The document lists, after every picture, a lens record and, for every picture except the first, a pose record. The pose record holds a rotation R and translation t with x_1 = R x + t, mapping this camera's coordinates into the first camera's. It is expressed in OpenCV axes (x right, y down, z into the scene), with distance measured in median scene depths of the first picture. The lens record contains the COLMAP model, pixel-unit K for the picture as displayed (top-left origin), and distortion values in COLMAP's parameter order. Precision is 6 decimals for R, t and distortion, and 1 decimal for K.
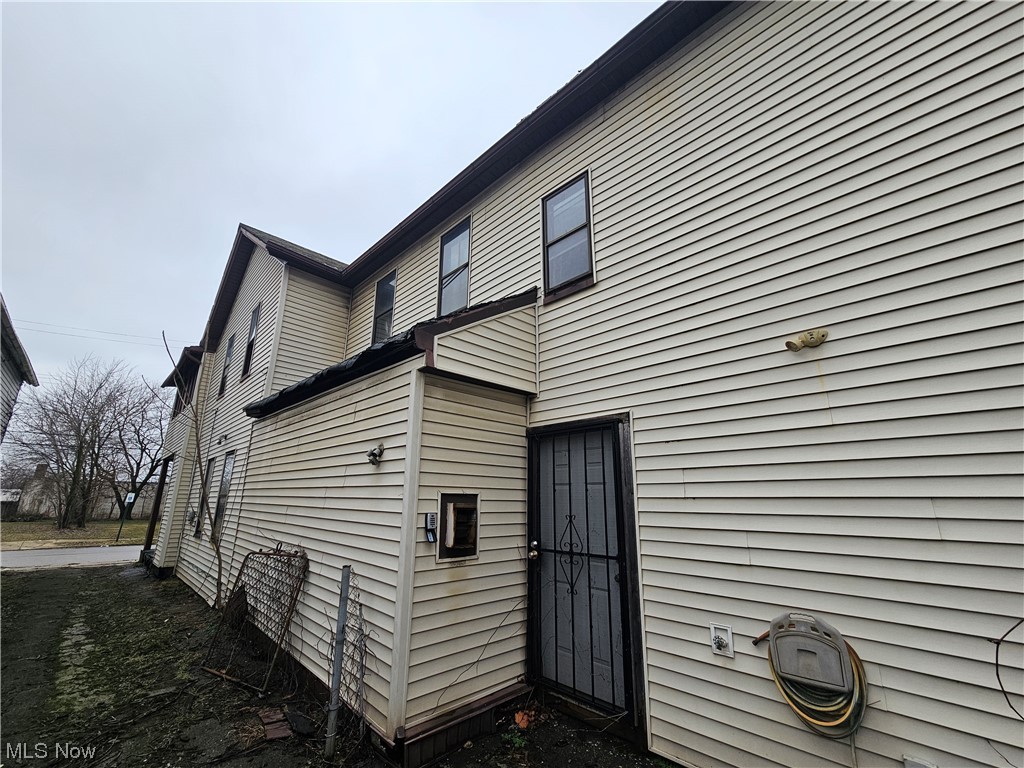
lens RADIAL K [[425.2, 0, 513.2], [0, 425.2, 389.6], [0, 0, 1]] dist [0.001840, 0.000151]
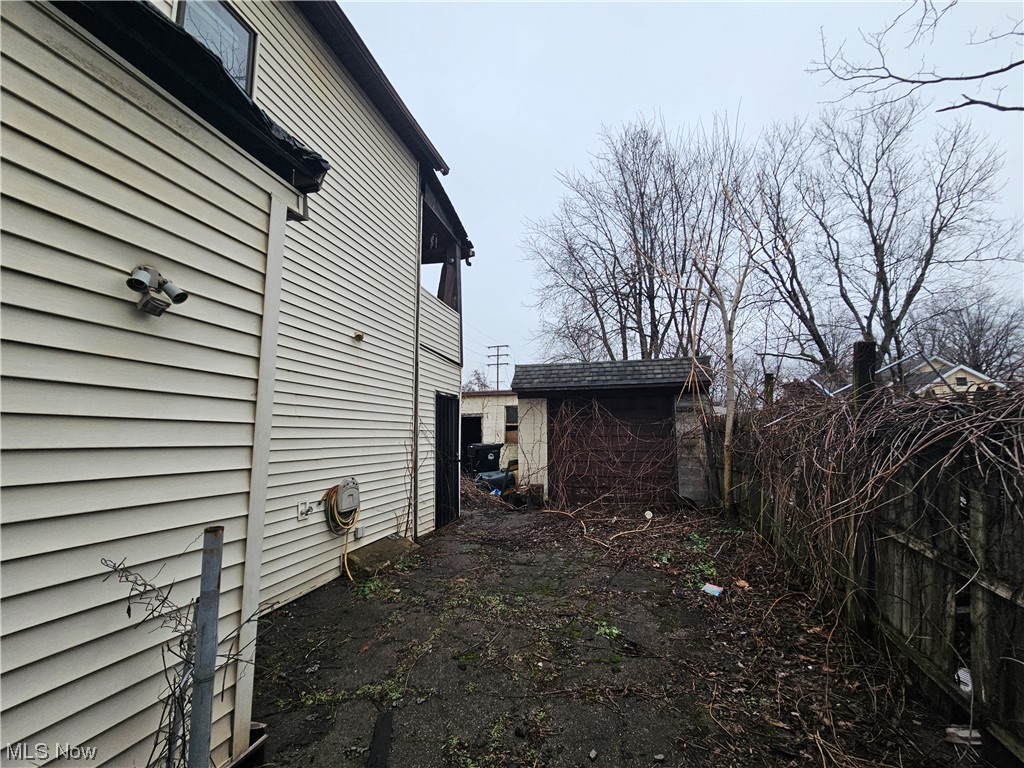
lens RADIAL K [[425.2, 0, 513.2], [0, 425.2, 389.6], [0, 0, 1]] dist [0.001840, 0.000151]
pose [[-0.500214, 0.084420, 0.861777, -1.261362], [-0.220320, 0.950073, -0.220954, 0.380853], [-0.837404, -0.300391, -0.456640, 1.271724]]
